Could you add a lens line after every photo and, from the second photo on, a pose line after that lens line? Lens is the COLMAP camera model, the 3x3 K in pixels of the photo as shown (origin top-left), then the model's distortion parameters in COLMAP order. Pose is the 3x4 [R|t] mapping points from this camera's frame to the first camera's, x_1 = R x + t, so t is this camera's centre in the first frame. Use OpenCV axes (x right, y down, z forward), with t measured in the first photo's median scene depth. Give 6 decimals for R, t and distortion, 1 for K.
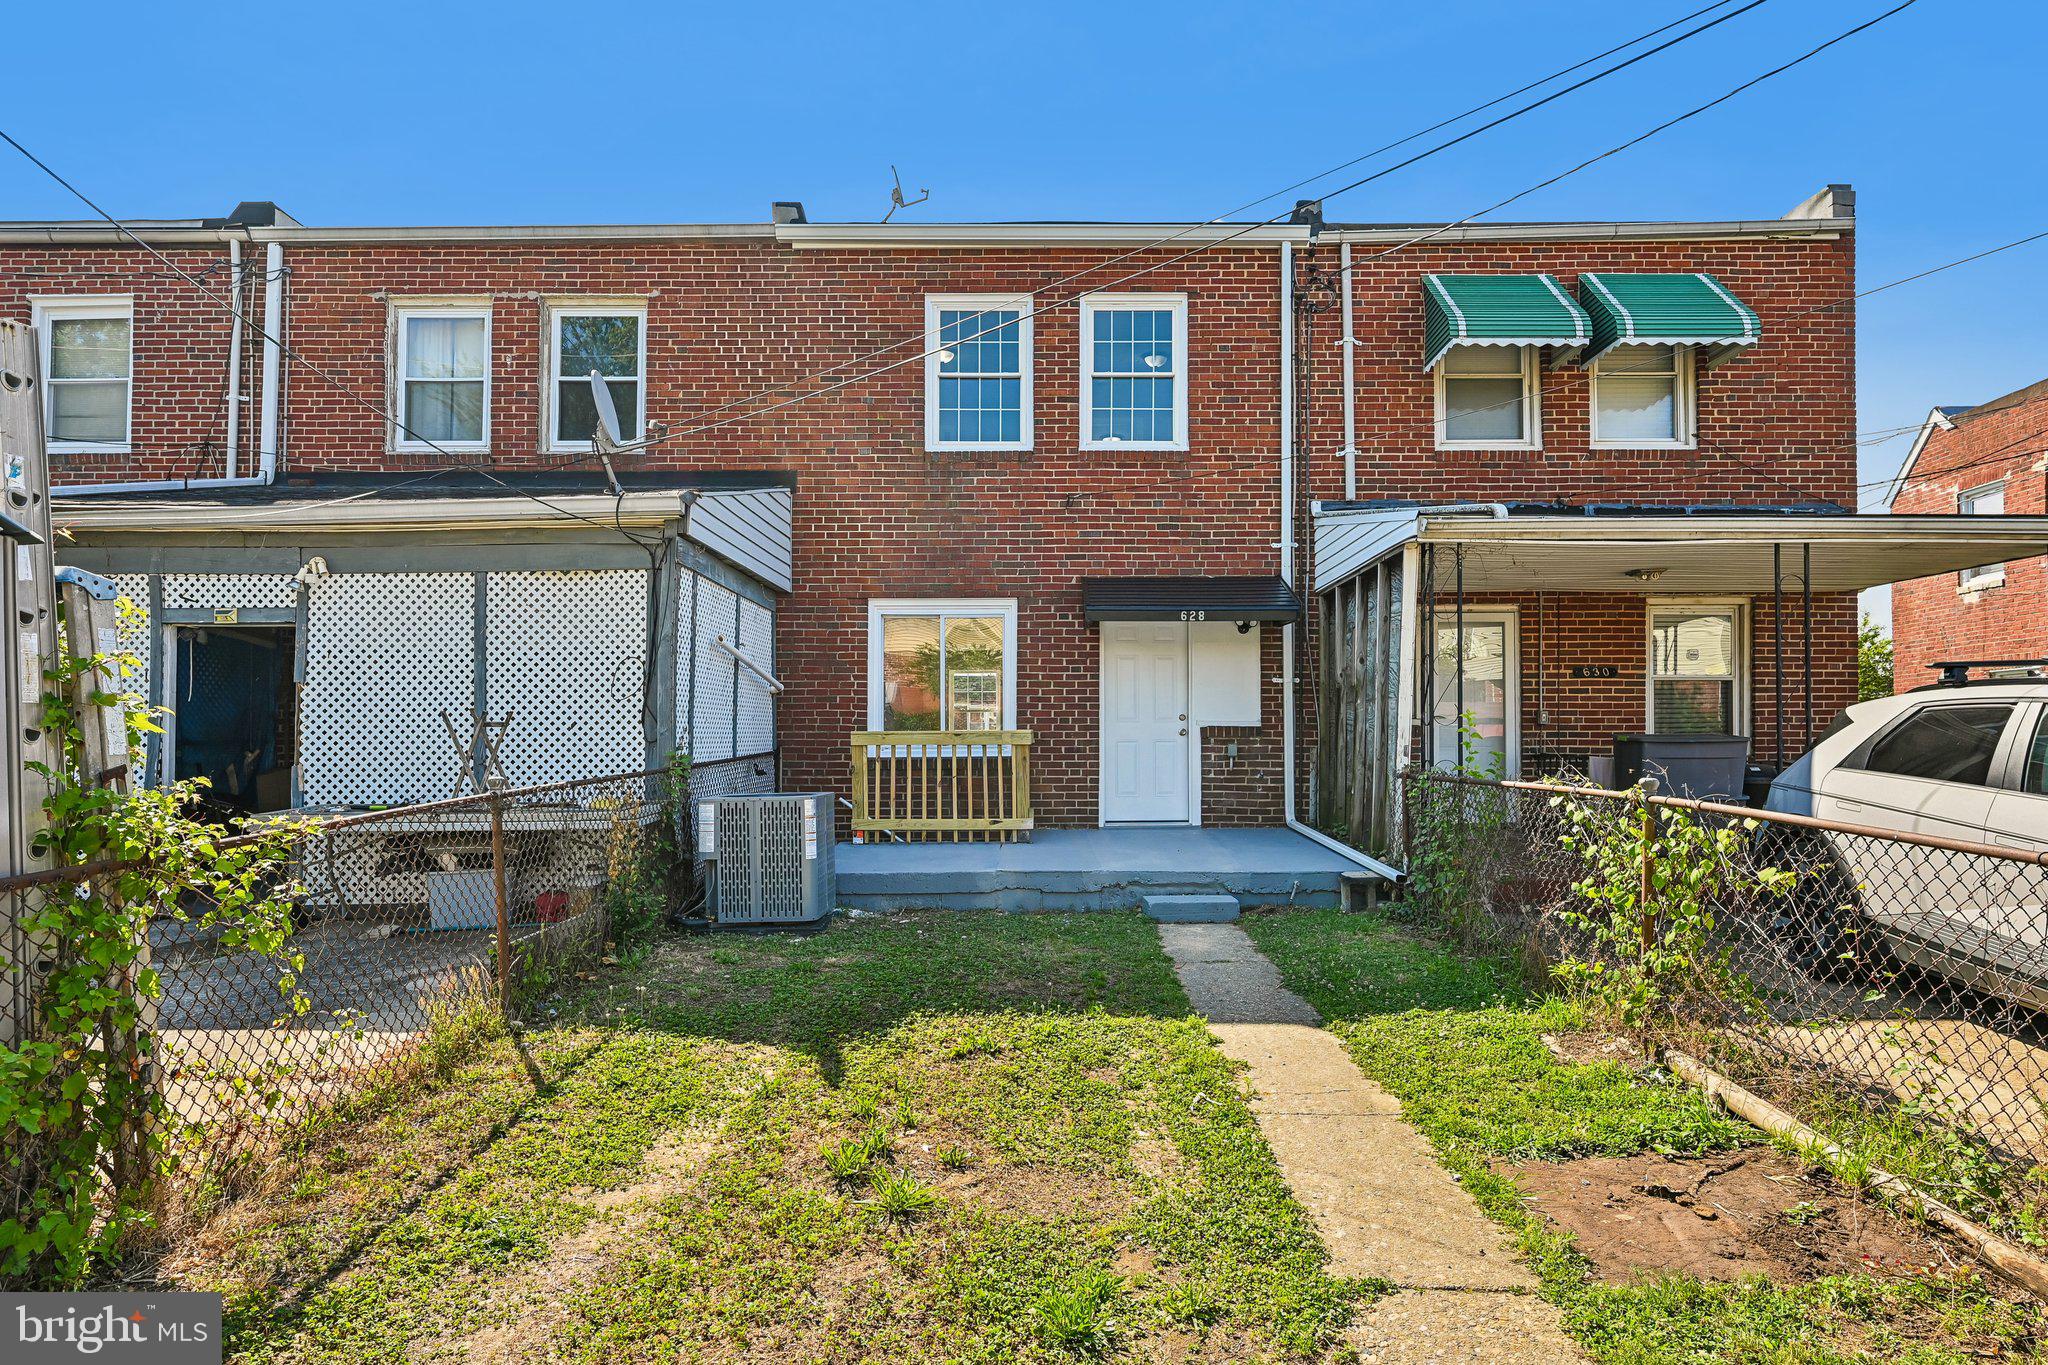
lens RADIAL K [[1174.0, 0, 1000.4], [0, 1174.0, 727.1], [0, 0, 1]] dist [-0.009068, 0.007559]
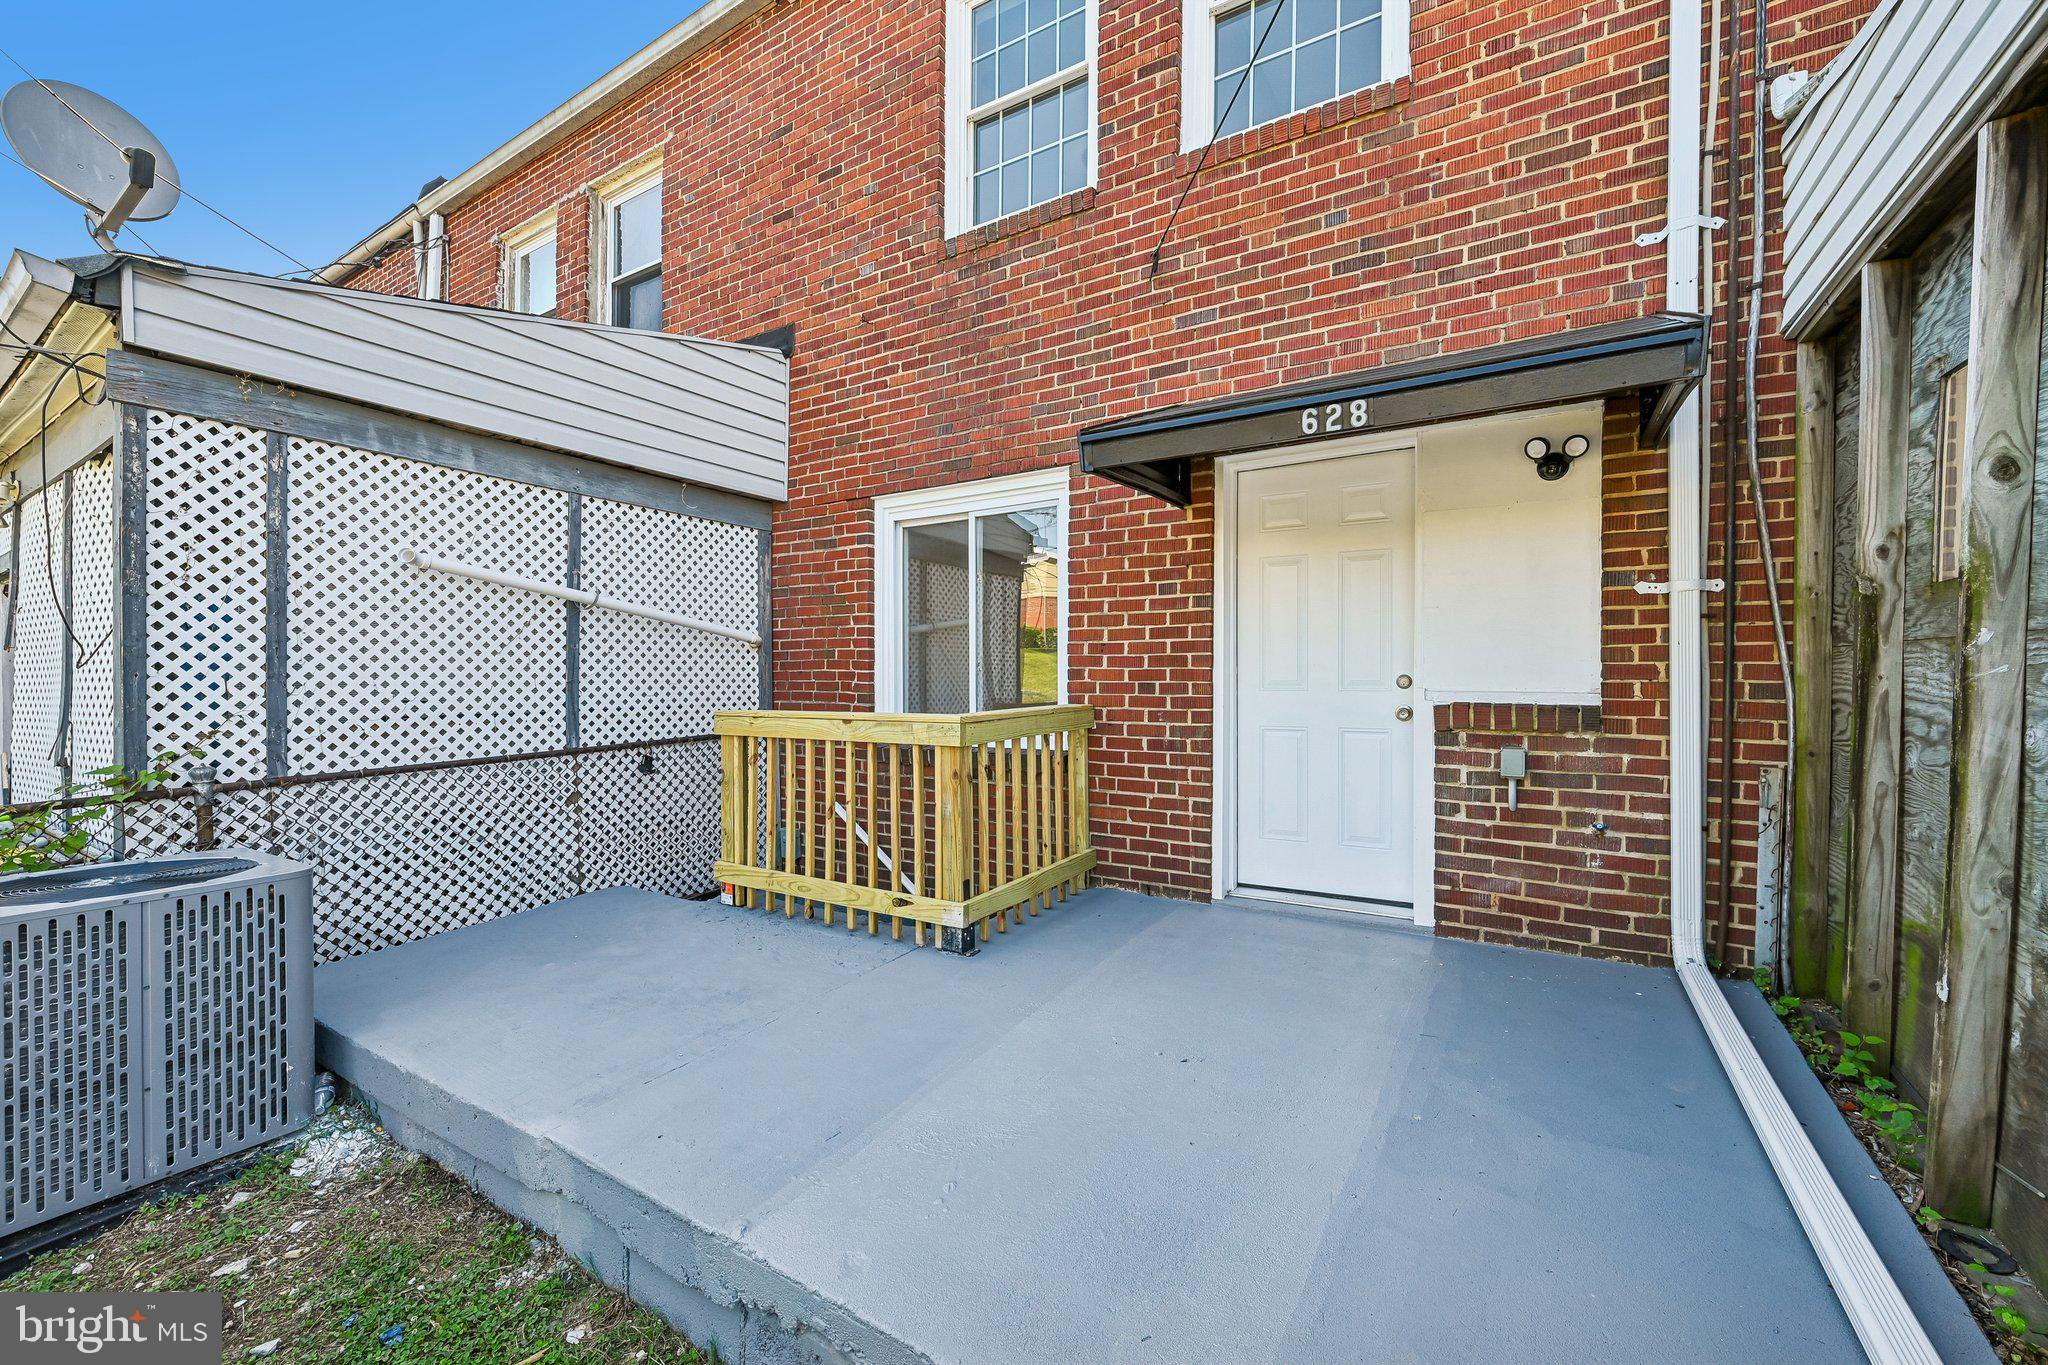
lens RADIAL K [[812.6, 0, 1025.8], [0, 812.6, 686.3], [0, 0, 1]] dist [-0.000517, 0.000099]
pose [[0.864211, 0.003314, -0.503119, 0.192093], [0.008073, 0.999758, 0.020452, -0.014221], [0.503065, -0.021736, 0.863975, 0.663839]]
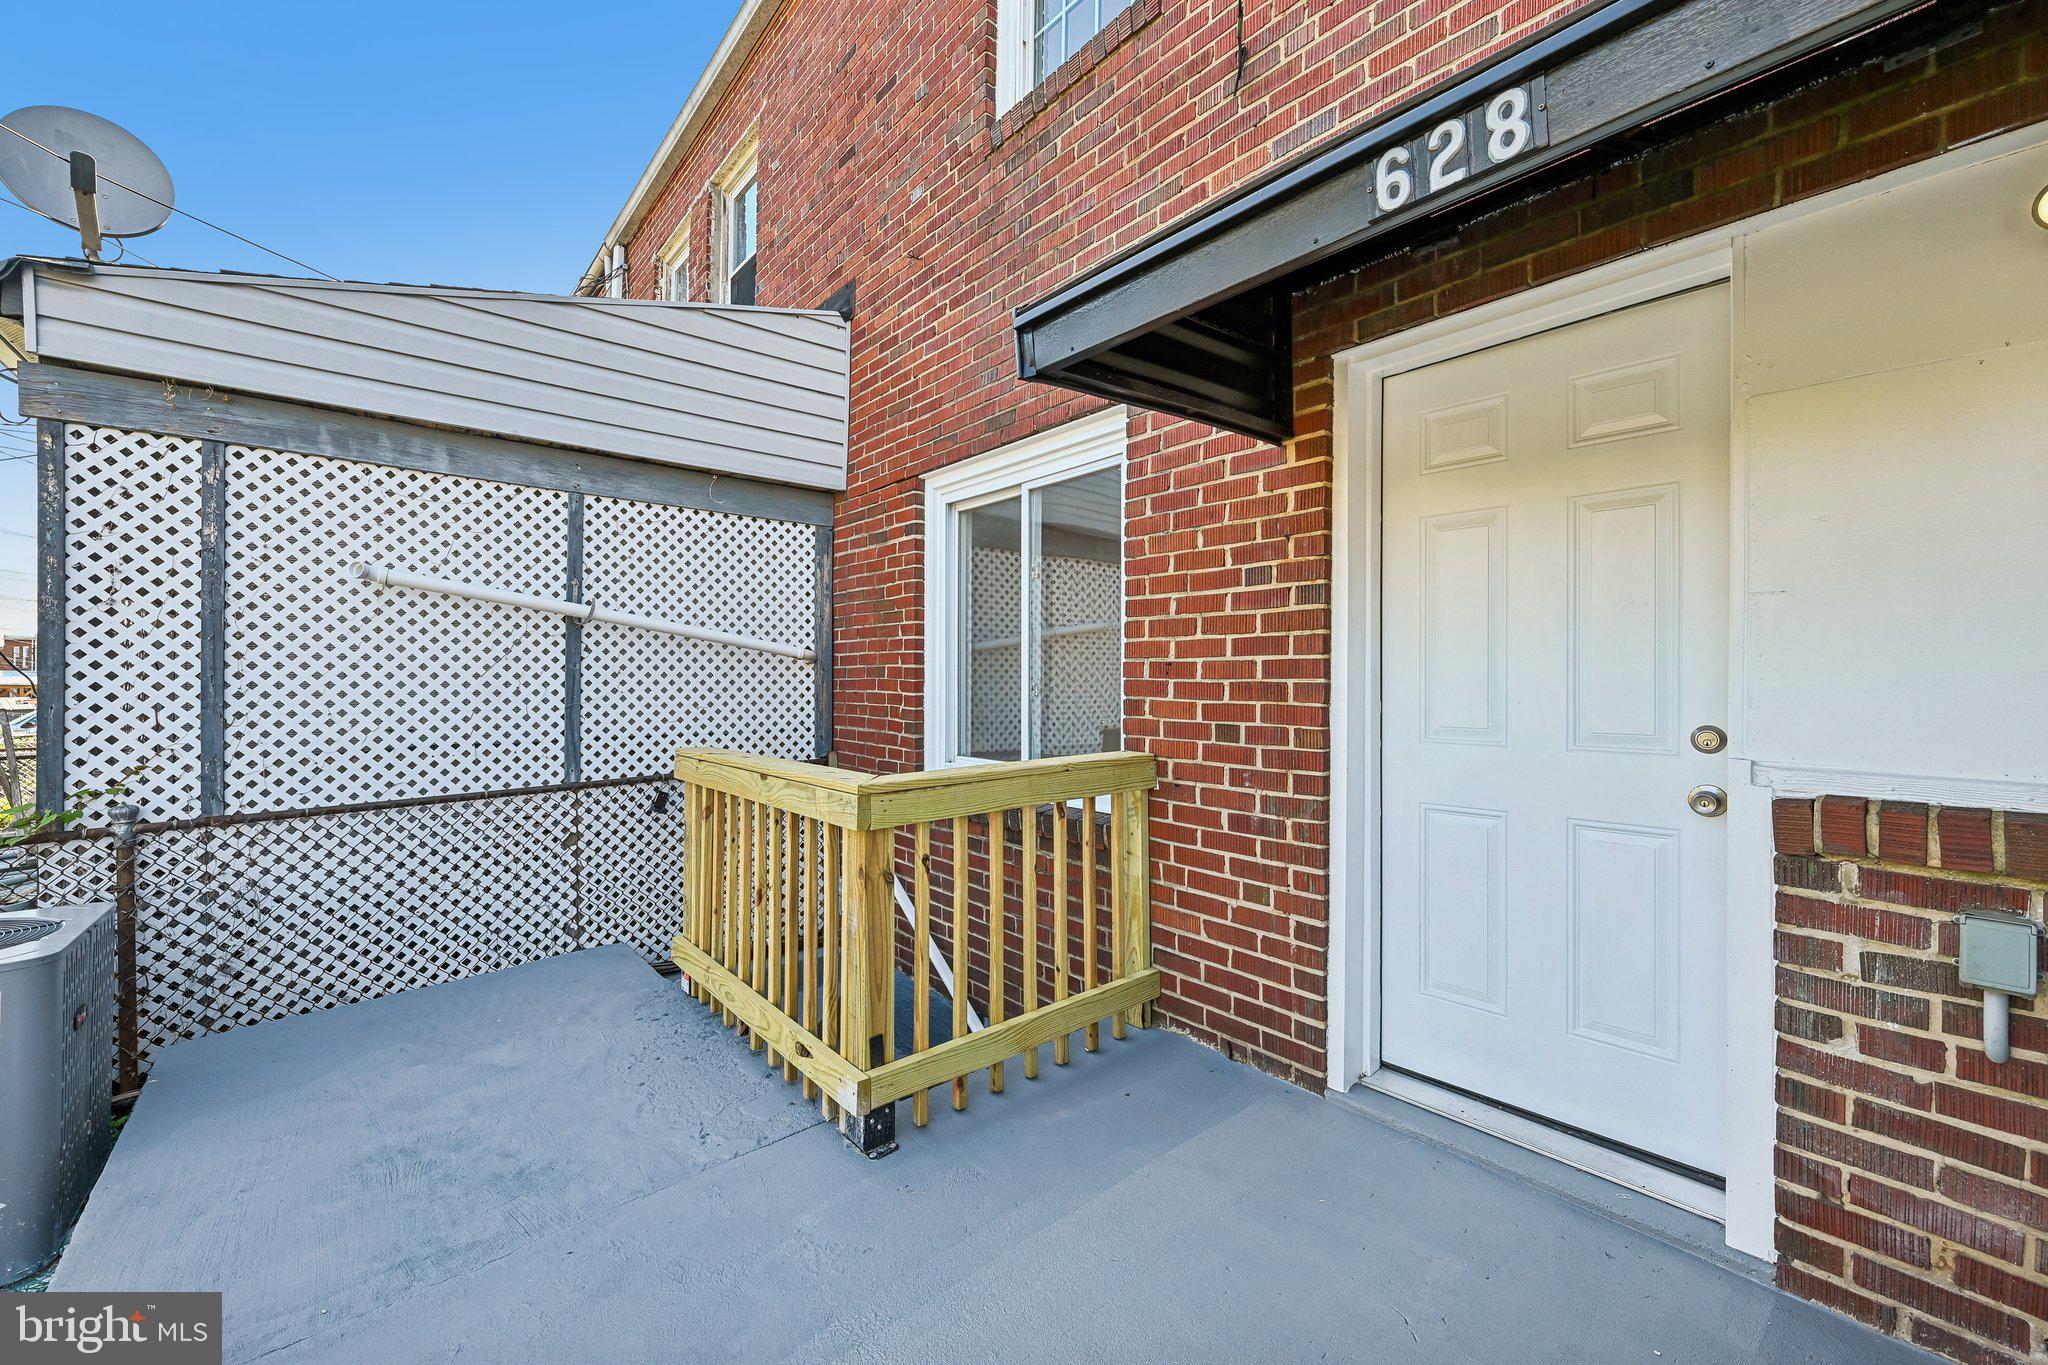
lens RADIAL K [[812.6, 0, 1024.2], [0, 812.6, 679.5], [0, 0, 1]] dist [-0.000517, 0.000099]
pose [[0.663105, 0.001056, -0.748526, 0.190897], [0.008501, 0.999924, 0.008942, -0.023298], [0.748478, -0.012293, 0.663046, 0.809076]]
